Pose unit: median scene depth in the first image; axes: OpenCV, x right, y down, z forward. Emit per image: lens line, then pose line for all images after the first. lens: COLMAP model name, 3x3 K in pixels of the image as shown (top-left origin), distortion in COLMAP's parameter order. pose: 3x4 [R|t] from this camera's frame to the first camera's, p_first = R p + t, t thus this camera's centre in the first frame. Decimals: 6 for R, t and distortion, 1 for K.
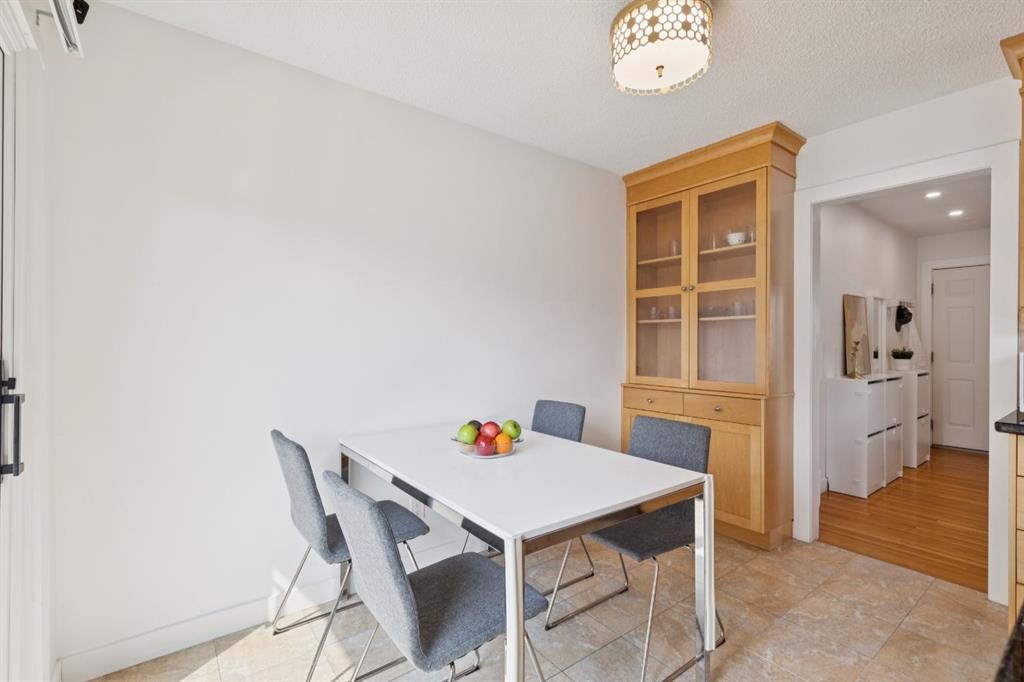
lens RADIAL K [[464.3, 0, 513.1], [0, 464.3, 343.2], [0, 0, 1]] dist [0.009512, 0.000081]
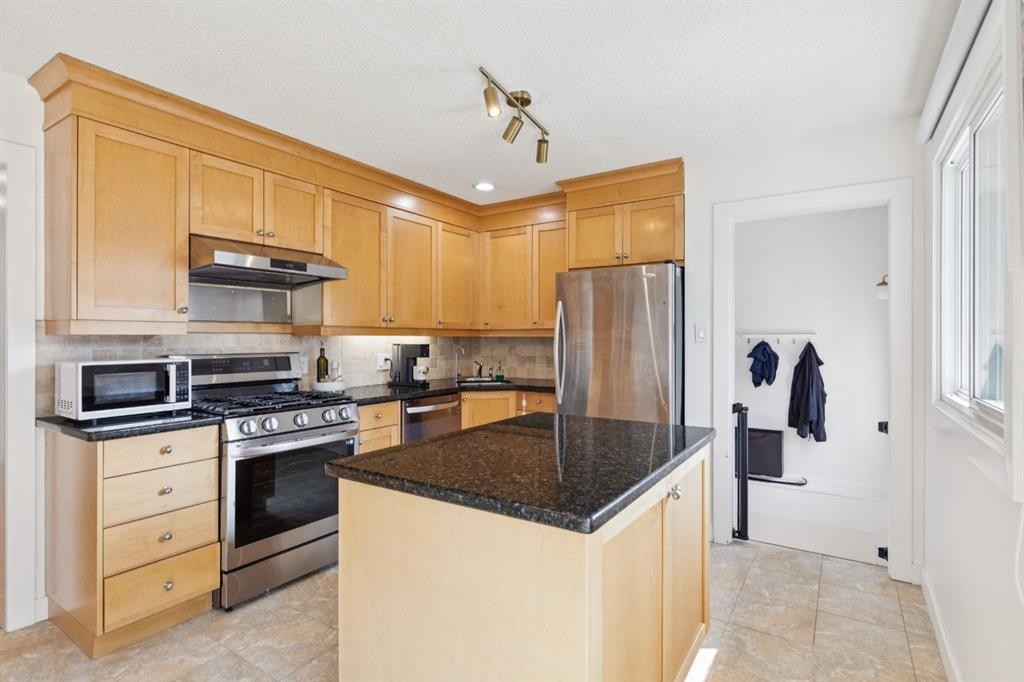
lens RADIAL K [[495.6, 0, 504.8], [0, 495.6, 332.2], [0, 0, 1]] dist [0.002397, -0.001416]
pose [[-0.308293, 0.005090, 0.951278, -0.169273], [0.001060, 0.999987, -0.005007, -0.027065], [-0.951291, -0.000536, -0.308295, 0.272403]]
